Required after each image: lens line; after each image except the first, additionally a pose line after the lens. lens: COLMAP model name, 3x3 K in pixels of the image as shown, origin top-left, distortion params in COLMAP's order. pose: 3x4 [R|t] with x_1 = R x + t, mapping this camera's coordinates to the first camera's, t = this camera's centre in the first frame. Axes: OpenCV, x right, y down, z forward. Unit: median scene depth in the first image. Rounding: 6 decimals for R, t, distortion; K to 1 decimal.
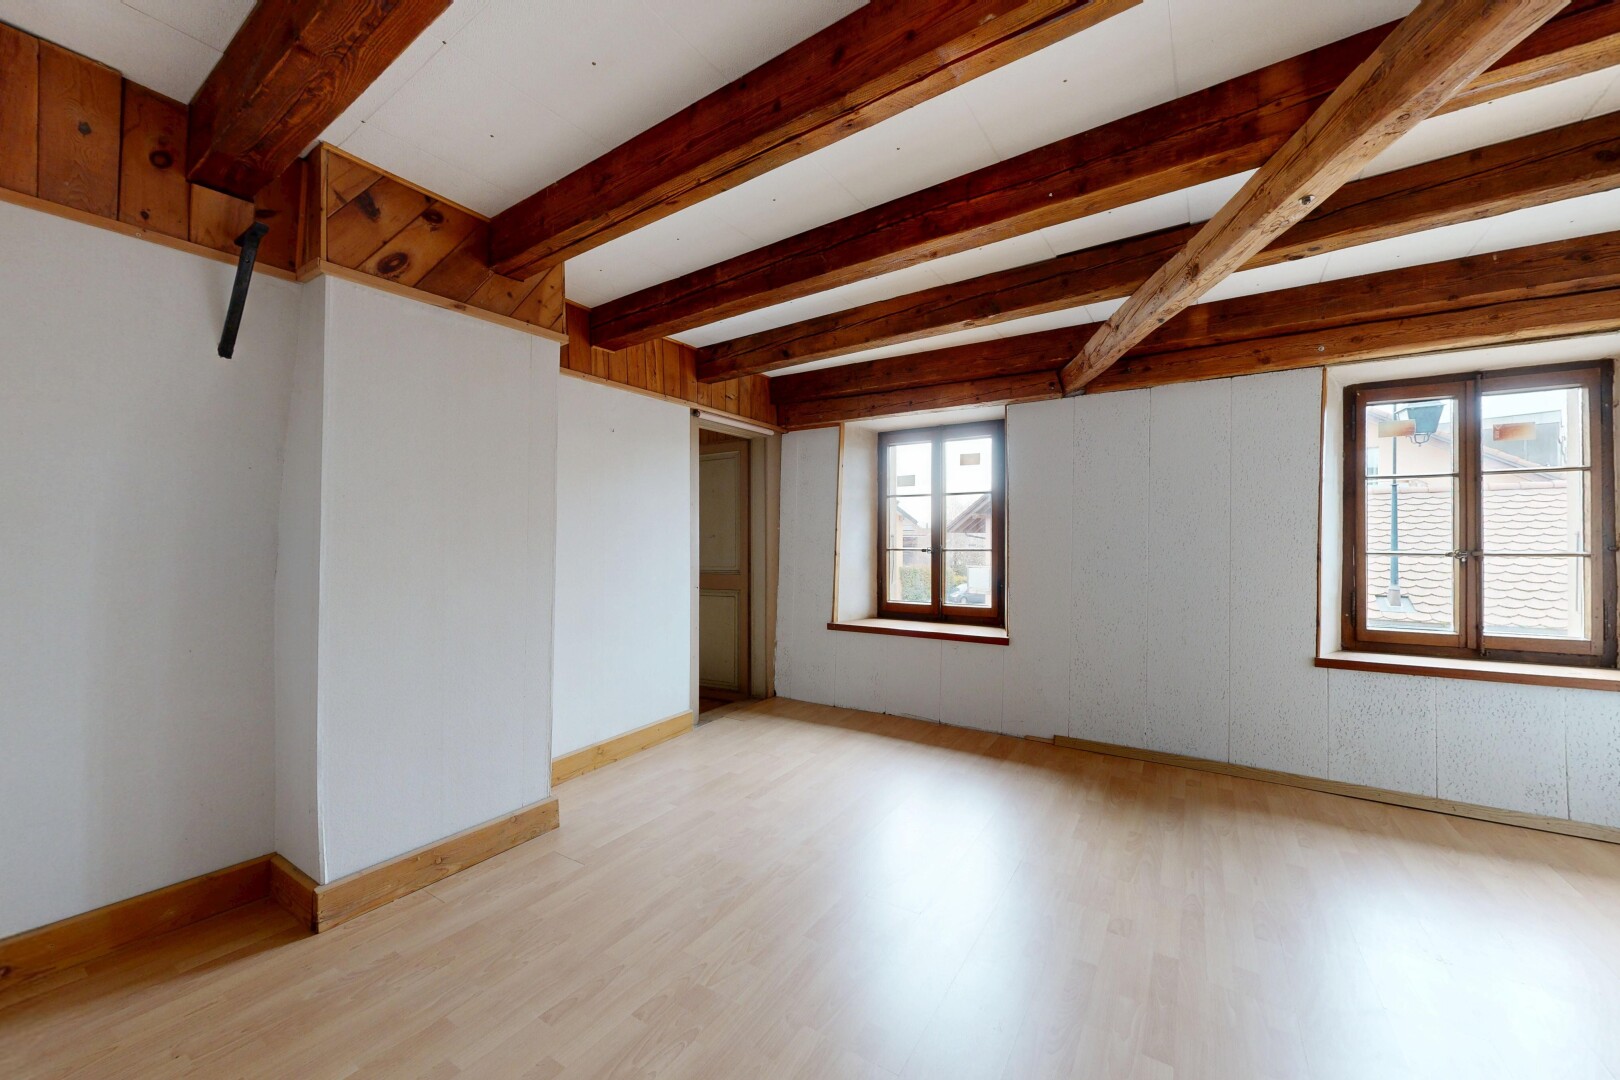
lens RADIAL K [[637.2, 0, 812.0], [0, 637.2, 540.7], [0, 0, 1]] dist [-0.000559, -0.000074]
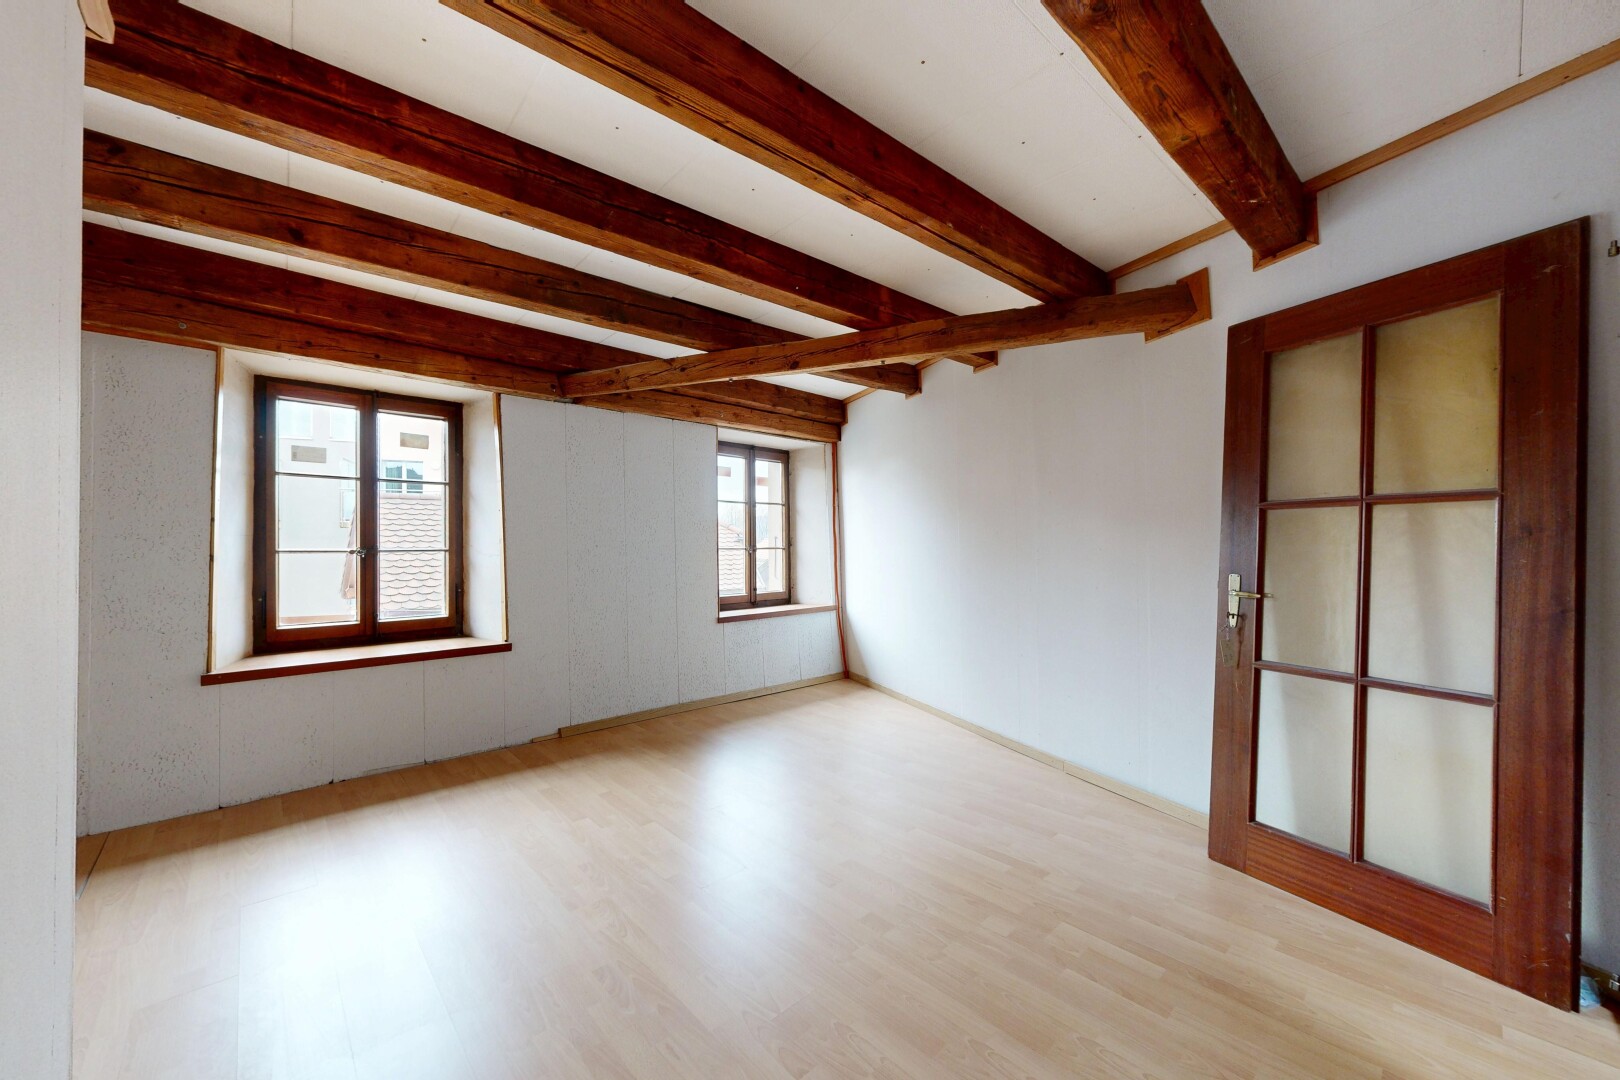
lens RADIAL K [[637.2, 0, 815.3], [0, 637.2, 543.0], [0, 0, 1]] dist [-0.000559, -0.000074]
pose [[0.208987, -0.000900, 0.977918, -0.550835], [-0.003963, 0.999991, 0.001767, 0.001429], [-0.977910, -0.004244, 0.208981, 0.386857]]
